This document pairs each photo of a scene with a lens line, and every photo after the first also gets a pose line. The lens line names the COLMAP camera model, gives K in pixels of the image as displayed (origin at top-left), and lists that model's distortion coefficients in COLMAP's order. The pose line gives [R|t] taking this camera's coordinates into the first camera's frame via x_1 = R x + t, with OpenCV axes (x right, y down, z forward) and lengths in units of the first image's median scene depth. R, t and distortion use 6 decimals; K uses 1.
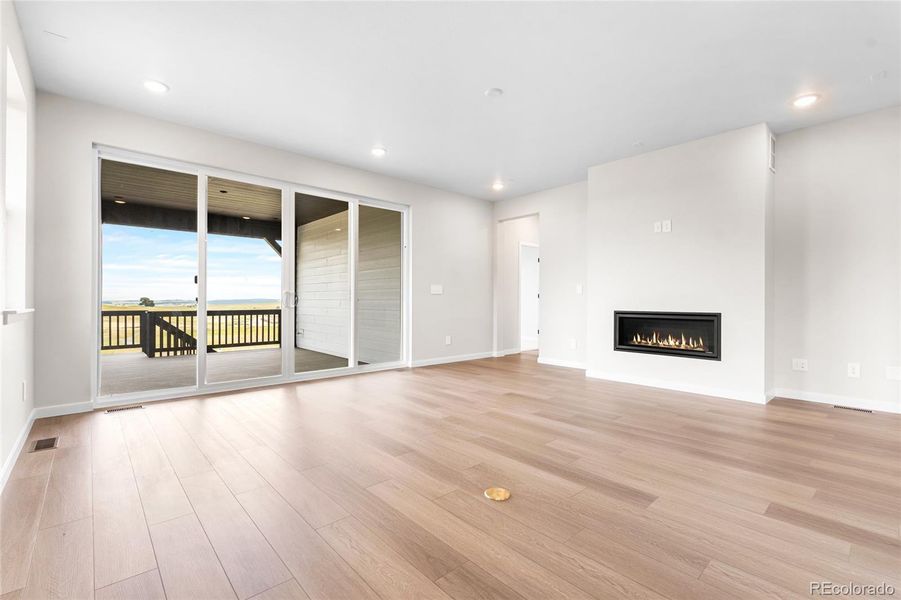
lens RADIAL K [[397.4, 0, 436.4], [0, 397.4, 279.0], [0, 0, 1]] dist [-0.007124, -0.000323]
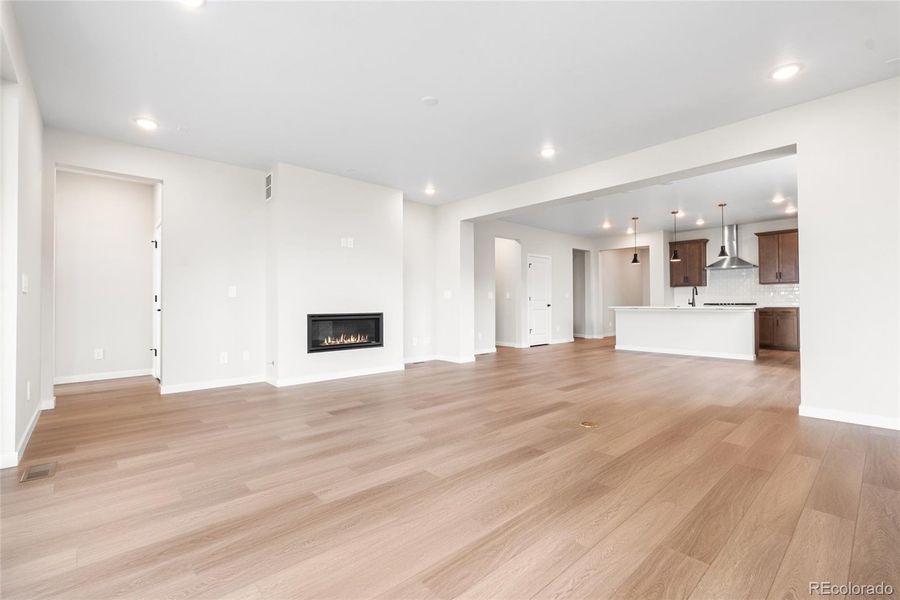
lens RADIAL K [[397.0, 0, 451.6], [0, 397.0, 297.3], [0, 0, 1]] dist [-0.007124, -0.000323]
pose [[-0.023380, 0.012789, 0.999645, -0.624796], [-0.051265, 0.998587, -0.013974, 0.031986], [-0.998411, -0.051574, -0.022692, 0.695829]]
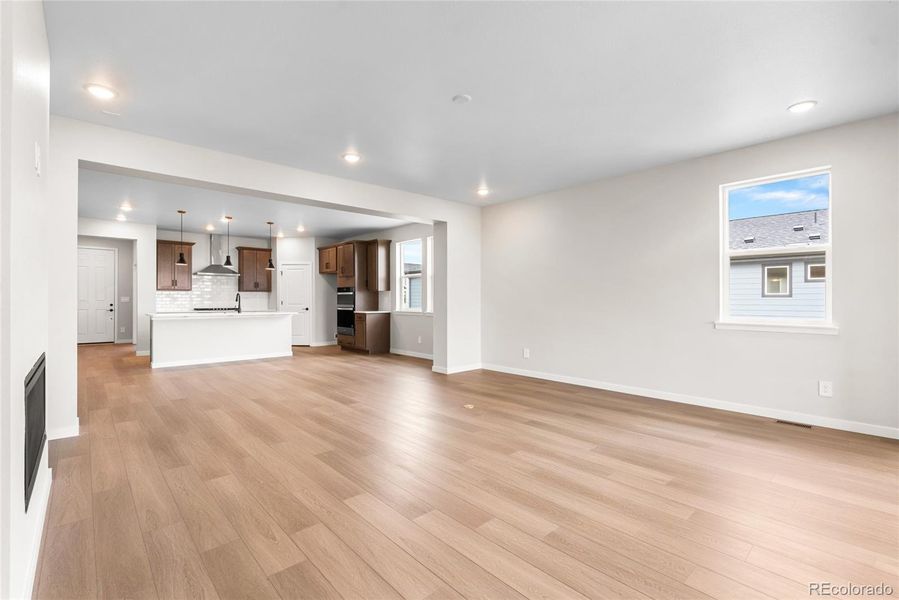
lens RADIAL K [[396.6, 0, 446.7], [0, 396.6, 298.9], [0, 0, 1]] dist [-0.007124, -0.000323]
pose [[-0.999830, -0.003776, -0.018061, 0.139096], [-0.002697, 0.998230, -0.059410, 0.035757], [0.018254, -0.059351, -0.998070, 1.377413]]
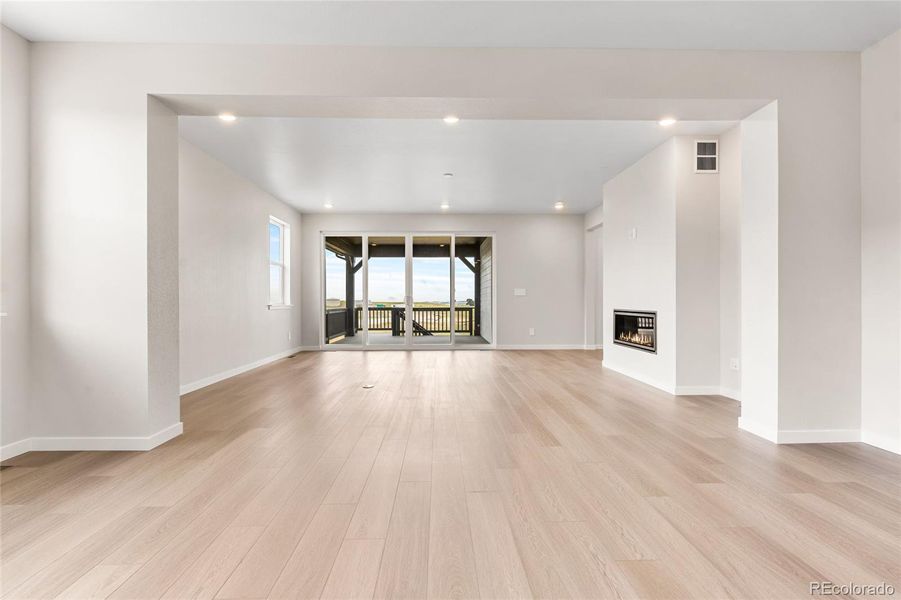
lens RADIAL K [[397.4, 0, 444.2], [0, 397.4, 303.5], [0, 0, 1]] dist [-0.007124, -0.000323]
pose [[0.762612, -0.001472, -0.646855, 0.871779], [0.043703, 0.997830, 0.049253, -0.017750], [0.645379, -0.065831, 0.761021, -0.209425]]
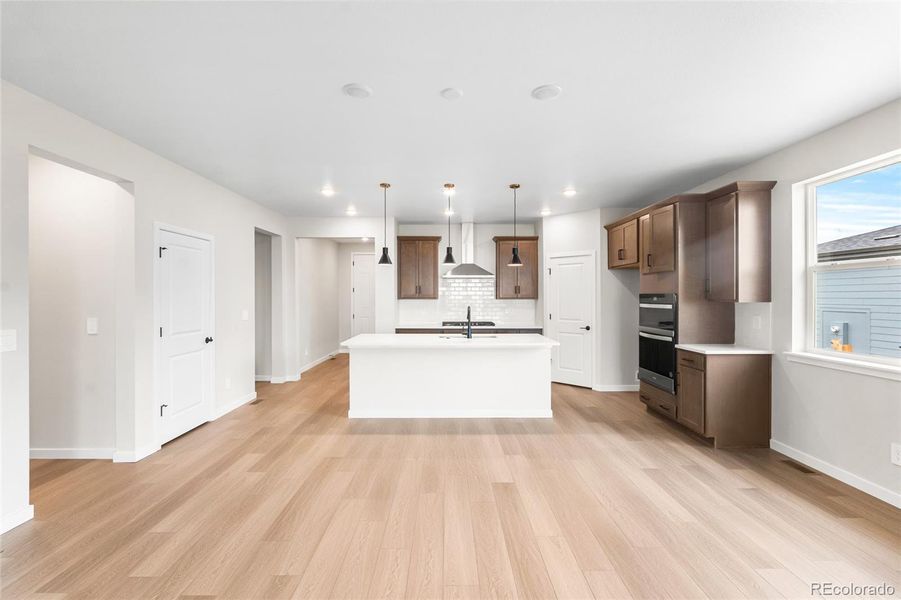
lens RADIAL K [[397.4, 0, 447.9], [0, 397.4, 298.2], [0, 0, 1]] dist [-0.007124, -0.000323]
pose [[-0.752644, -0.006262, 0.658398, 0.345844], [-0.039693, 0.998568, -0.035877, -0.071191], [-0.657231, -0.053136, -0.751814, 0.492399]]
